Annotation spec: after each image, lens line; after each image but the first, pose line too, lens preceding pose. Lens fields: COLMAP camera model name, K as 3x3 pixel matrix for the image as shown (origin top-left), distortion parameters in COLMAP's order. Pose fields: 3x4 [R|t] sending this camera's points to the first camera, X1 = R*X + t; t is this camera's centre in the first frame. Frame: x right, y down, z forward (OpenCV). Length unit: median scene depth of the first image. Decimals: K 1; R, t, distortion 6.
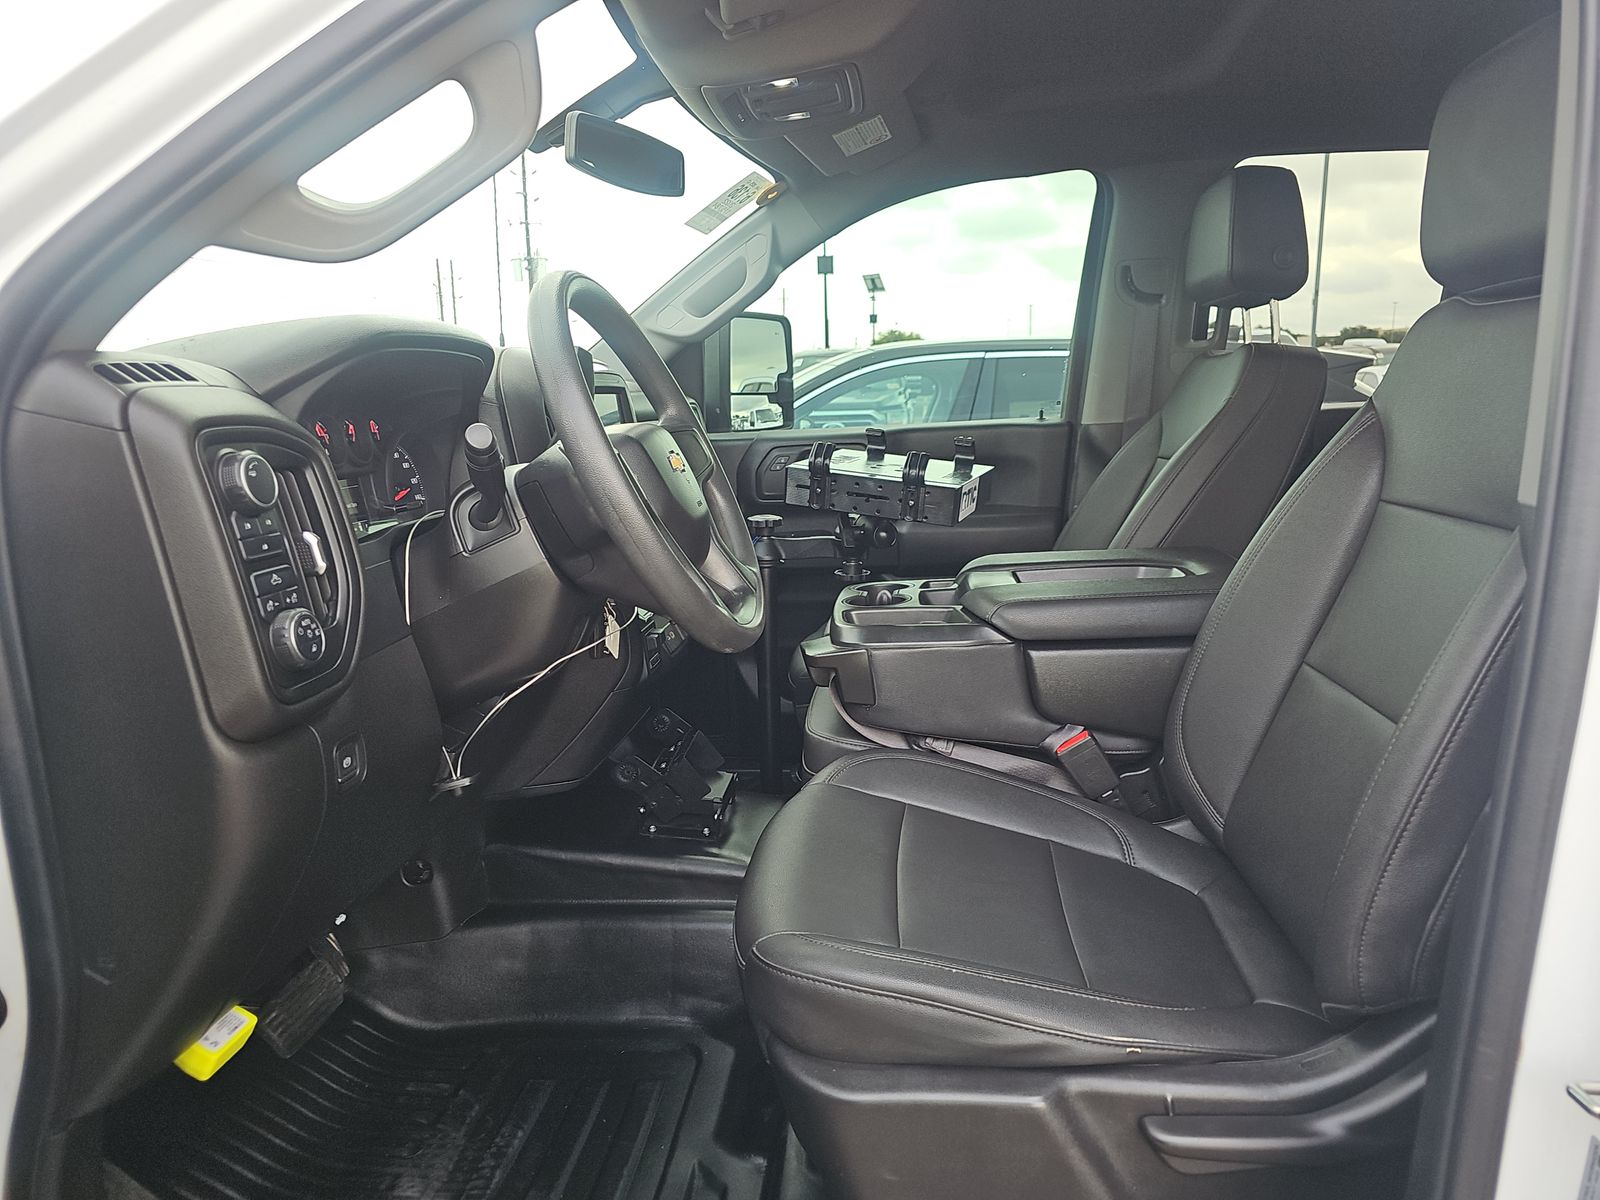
lens RADIAL K [[1061.2, 0, 806.3], [0, 1061.2, 611.6], [0, 0, 1]] dist [0.032830, -0.028926]
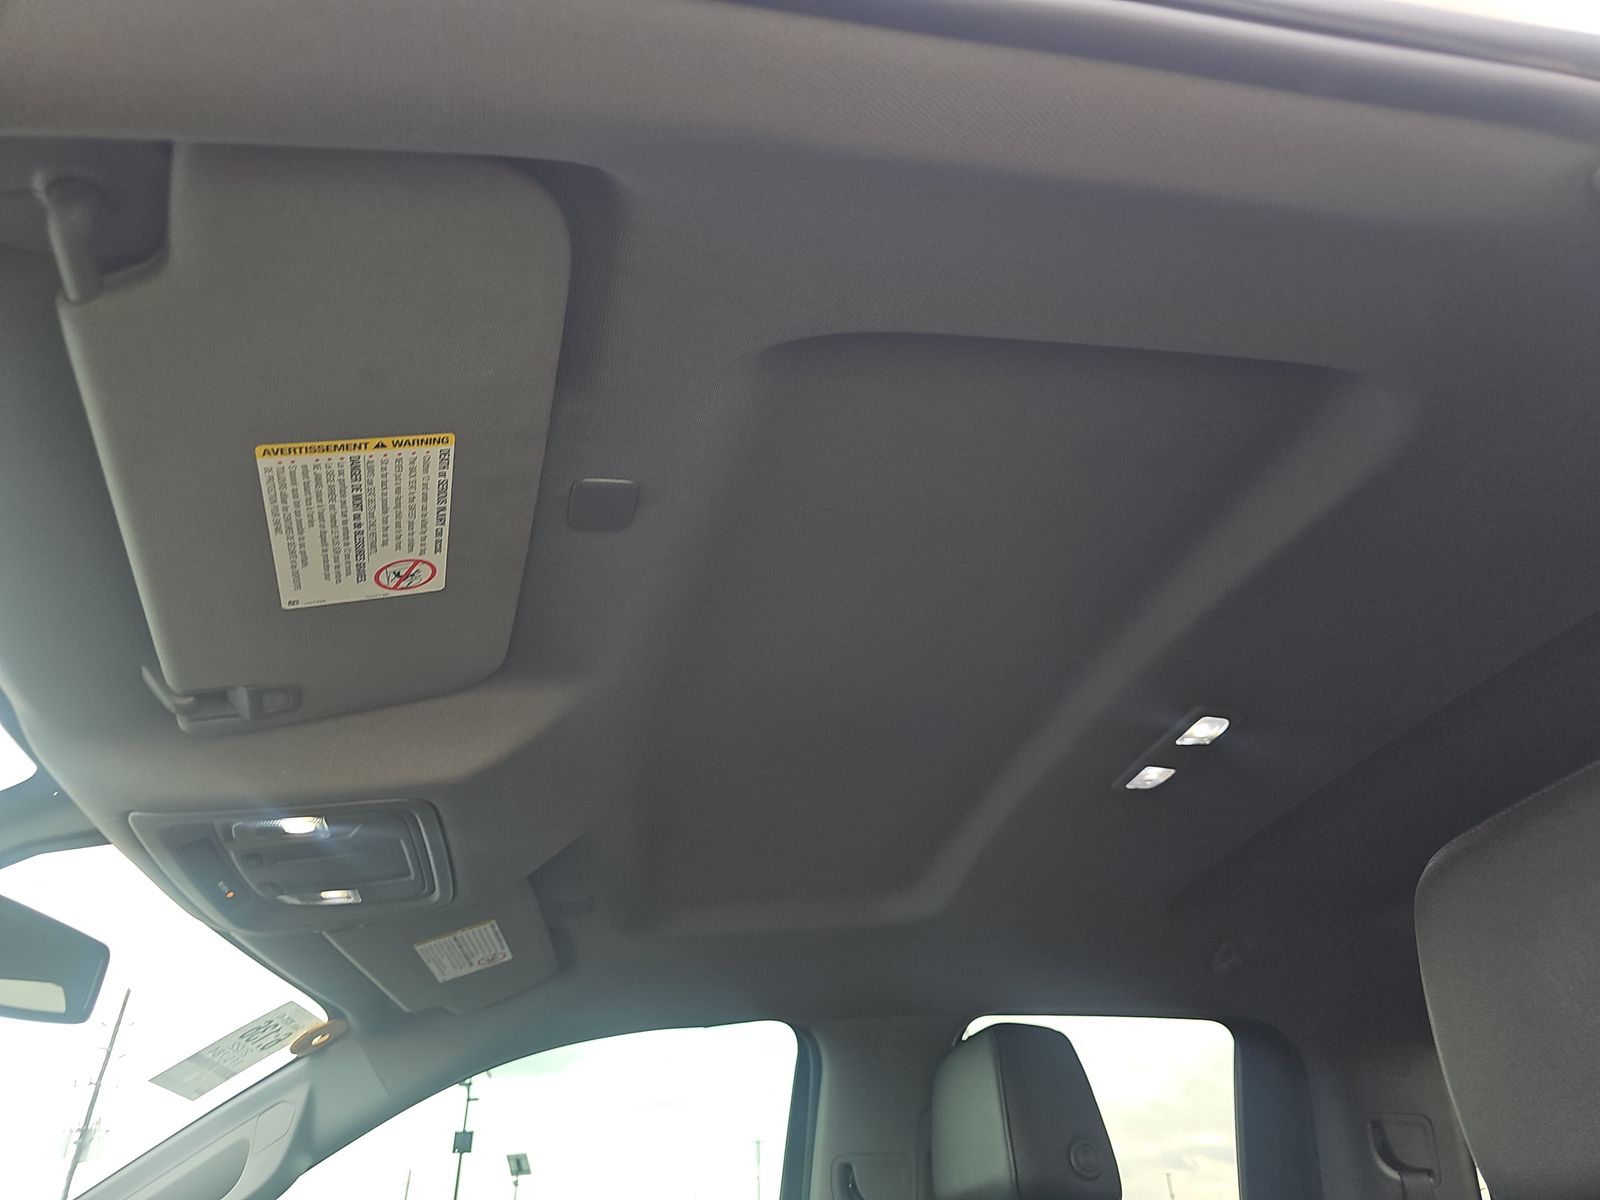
lens RADIAL K [[1061.2, 0, 801.6], [0, 1061.2, 616.4], [0, 0, 1]] dist [0.032830, -0.028926]
pose [[0.958236, 0.141415, 0.248569, 0.051246], [0.072411, 0.720881, -0.689265, -0.108668], [-0.276661, 0.678478, 0.680534, 0.307192]]
